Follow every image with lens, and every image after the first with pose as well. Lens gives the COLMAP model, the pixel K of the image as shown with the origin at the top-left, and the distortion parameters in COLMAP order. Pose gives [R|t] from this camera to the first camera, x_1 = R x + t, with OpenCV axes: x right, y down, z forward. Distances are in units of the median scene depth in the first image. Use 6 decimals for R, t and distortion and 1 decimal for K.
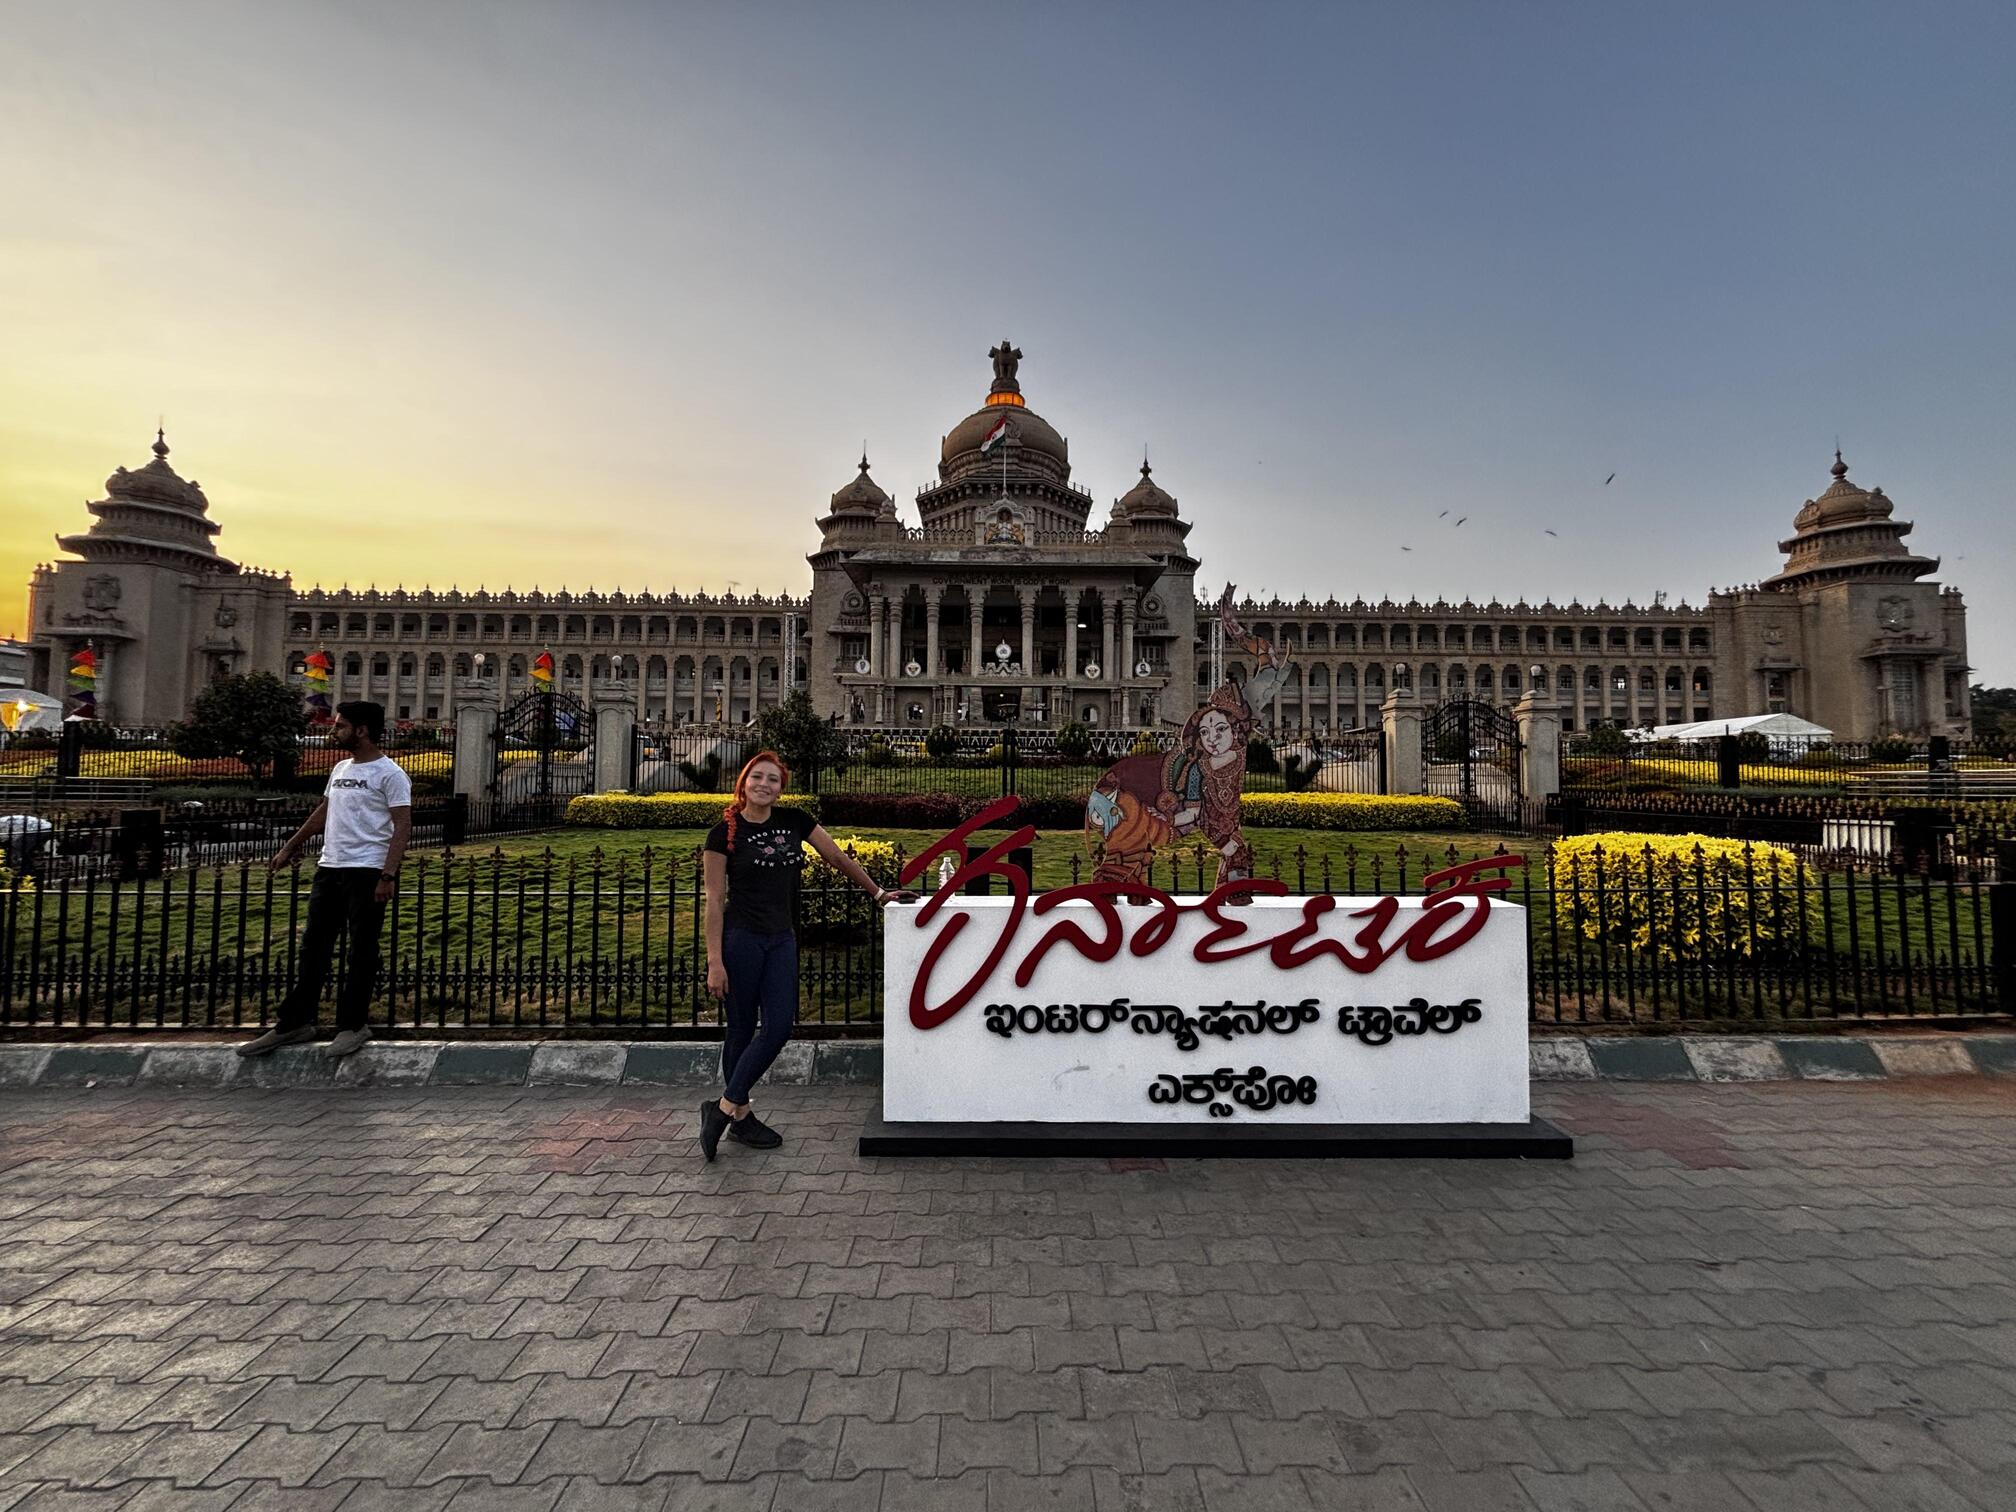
lens RADIAL K [[830.9, 0, 1008.8], [0, 830.9, 765.9], [0, 0, 1]] dist [0.007776, -0.002538]
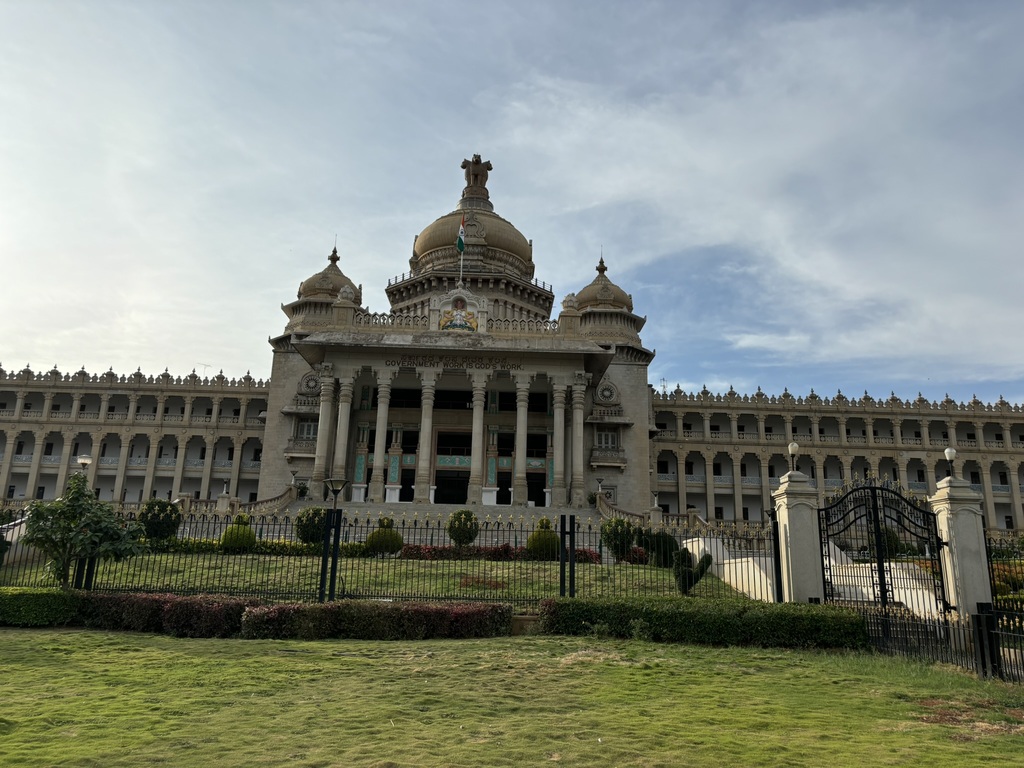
lens RADIAL K [[791.6, 0, 515.2], [0, 791.6, 369.7], [0, 0, 1]] dist [0.051379, -0.062451]
pose [[0.999717, 0.021645, 0.009884, 0.048175], [-0.018869, 0.974202, -0.224885, -0.001334], [-0.014496, 0.224635, 0.974335, 0.050778]]
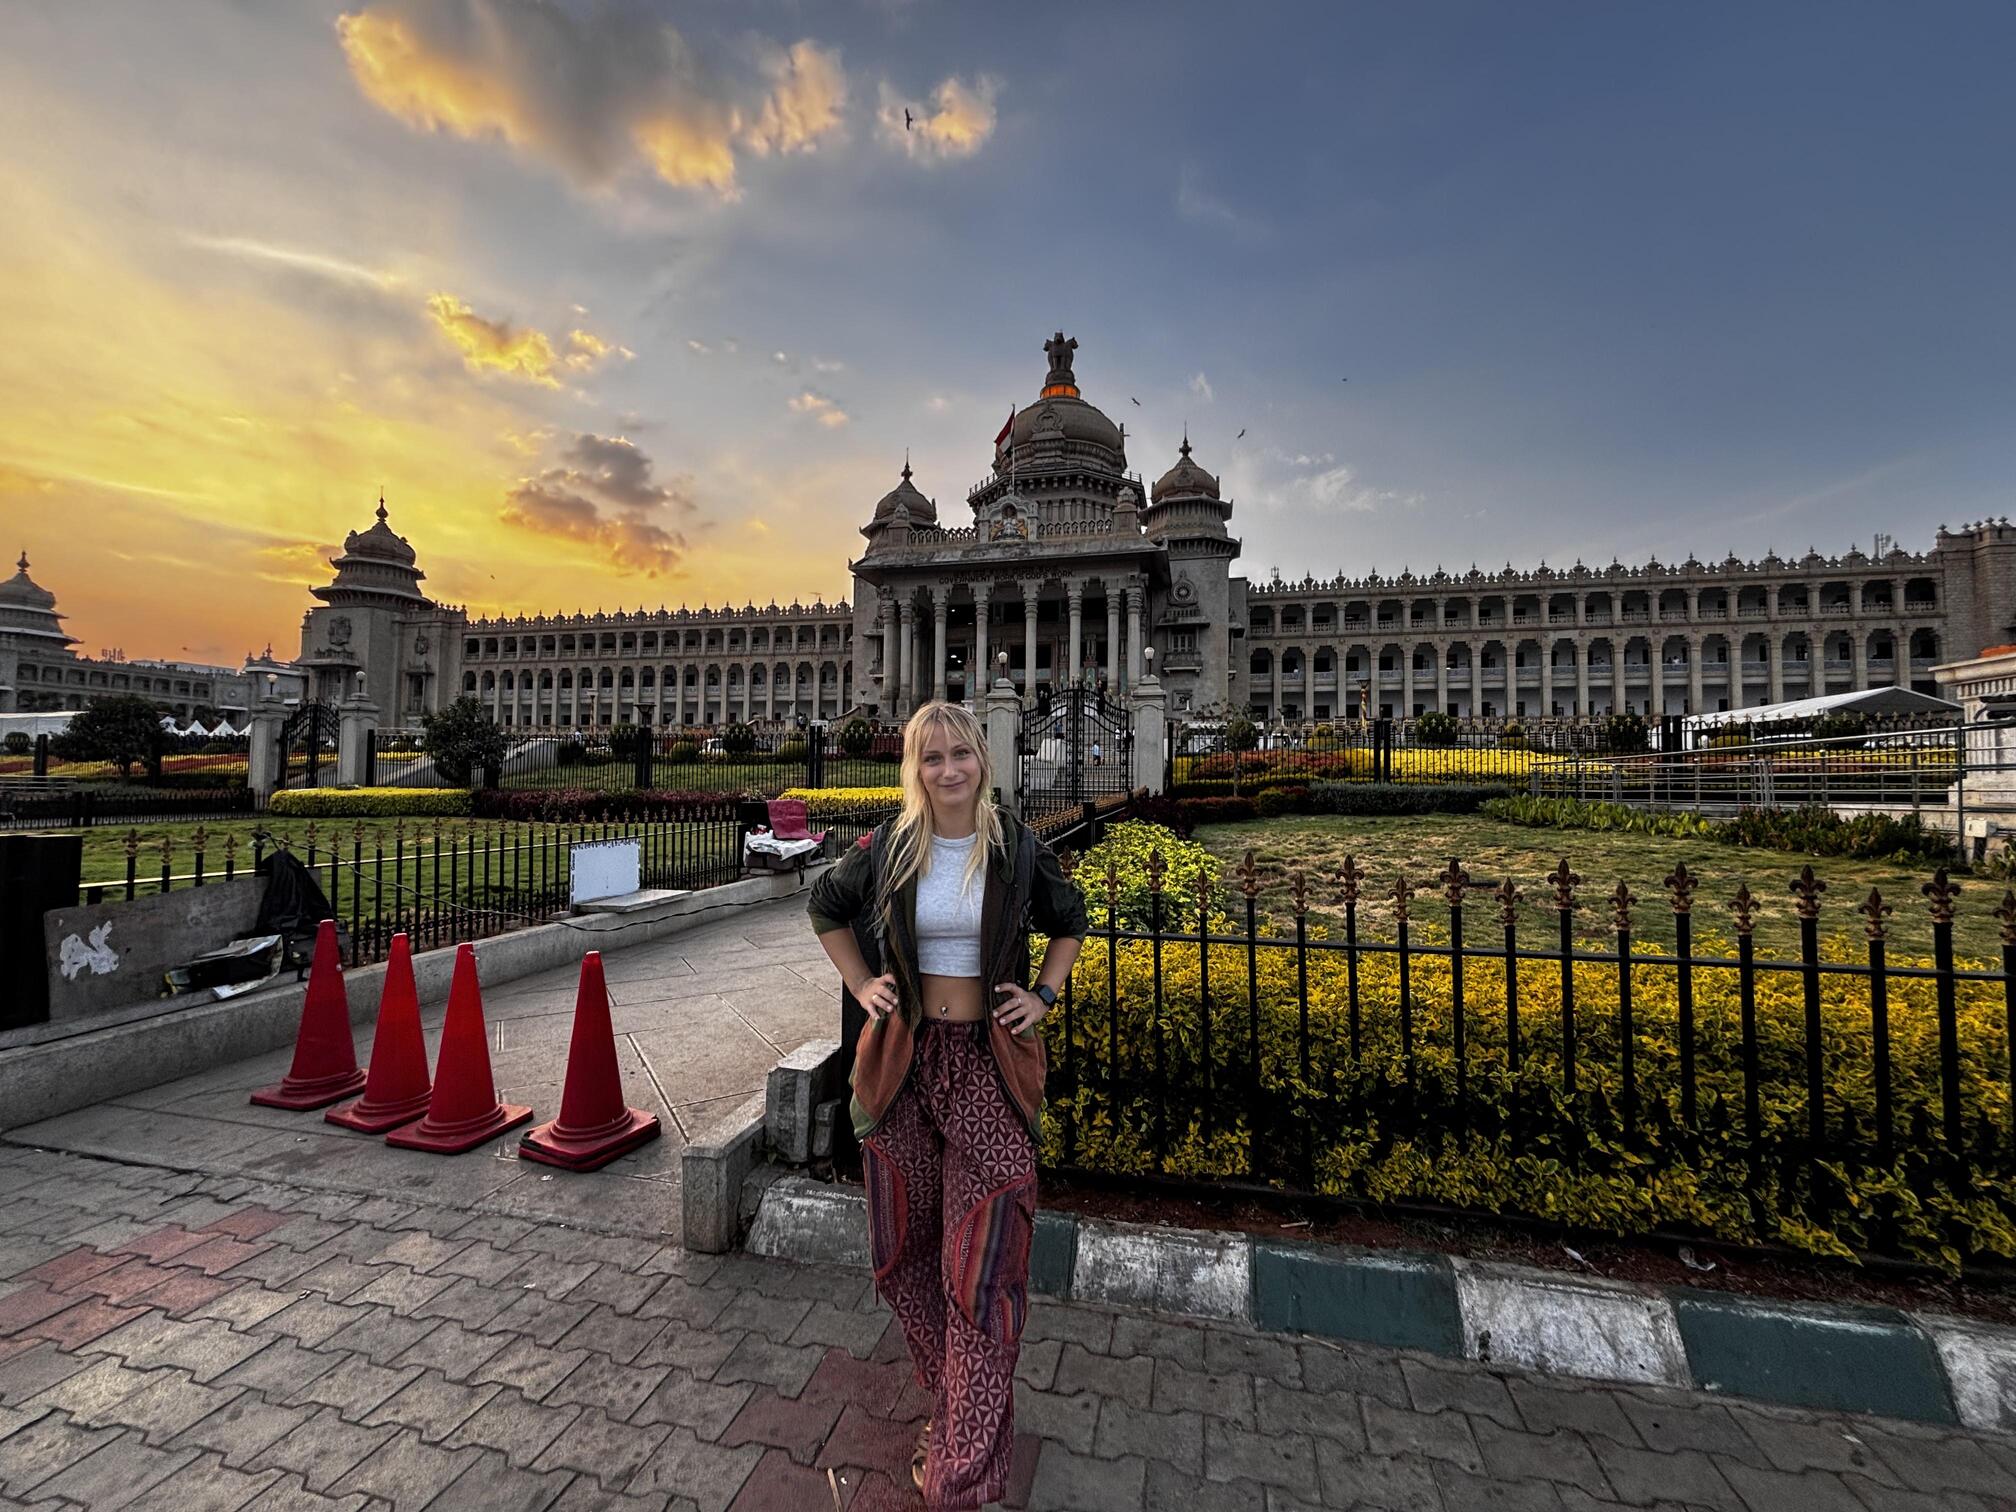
lens RADIAL K [[830.9, 0, 1002.3], [0, 830.9, 763.2], [0, 0, 1]] dist [0.007776, -0.002538]
pose [[0.967676, -0.007124, -0.252096, 0.200722], [0.007367, 0.999973, 0.000021, 0.001139], [0.252089, -0.001877, 0.967702, 0.027264]]
